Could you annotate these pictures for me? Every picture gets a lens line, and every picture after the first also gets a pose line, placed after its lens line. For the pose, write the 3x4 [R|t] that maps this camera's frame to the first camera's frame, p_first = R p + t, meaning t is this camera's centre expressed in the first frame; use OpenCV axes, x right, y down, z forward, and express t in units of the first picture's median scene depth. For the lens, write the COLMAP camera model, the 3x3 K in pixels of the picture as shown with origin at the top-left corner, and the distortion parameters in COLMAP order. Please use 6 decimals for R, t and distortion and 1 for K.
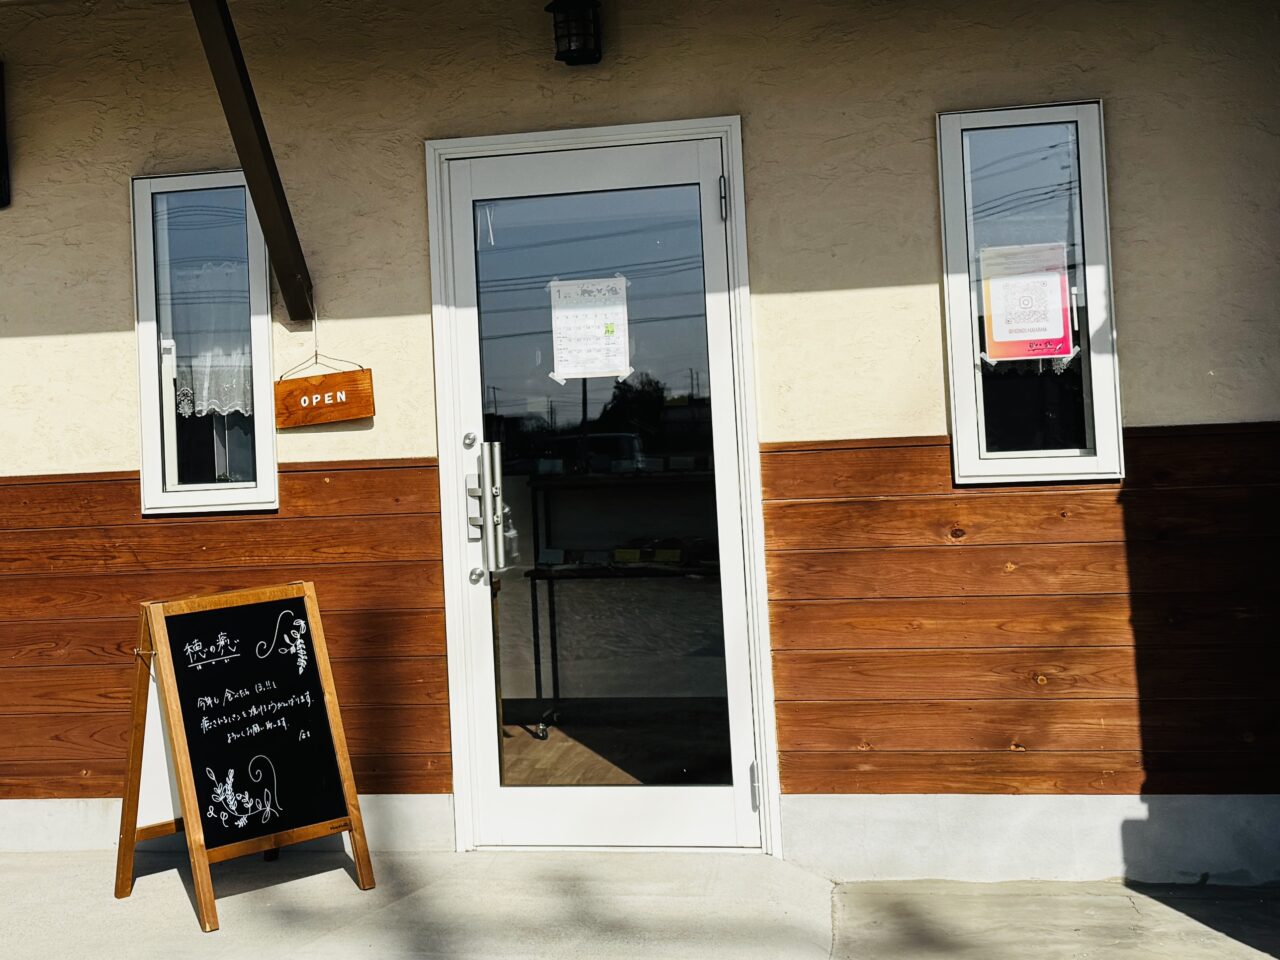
lens RADIAL K [[928.0, 0, 567.3], [0, 928.0, 485.8], [0, 0, 1]] dist [0.073905, -0.077541]
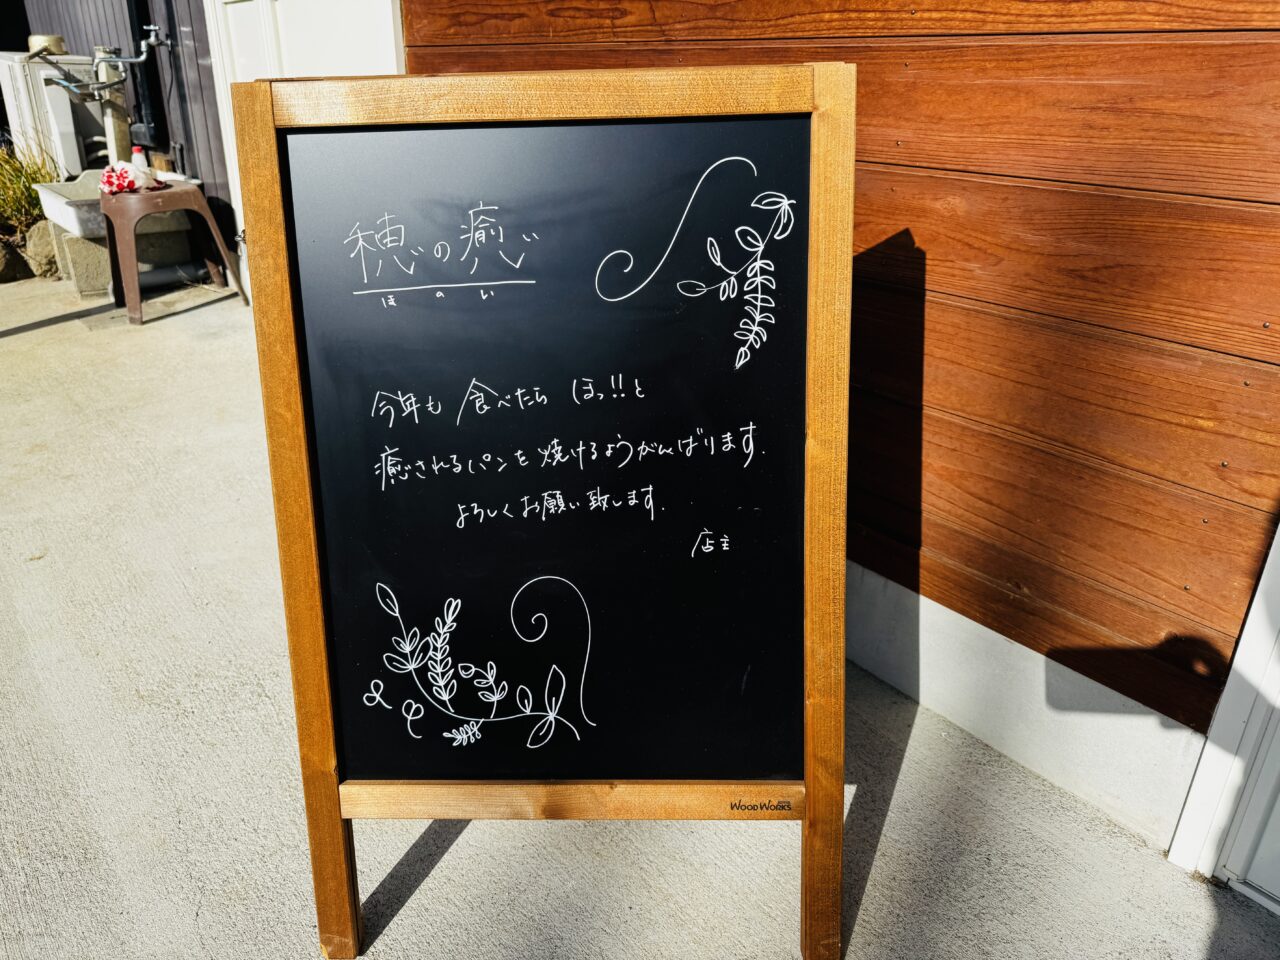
lens RADIAL K [[928.0, 0, 567.3], [0, 928.0, 485.8], [0, 0, 1]] dist [0.073905, -0.077541]
pose [[0.670306, 0.343448, -0.657824, -0.102387], [-0.005604, 0.888772, 0.458316, 0.093959], [0.742063, -0.303526, 0.597674, 0.789070]]
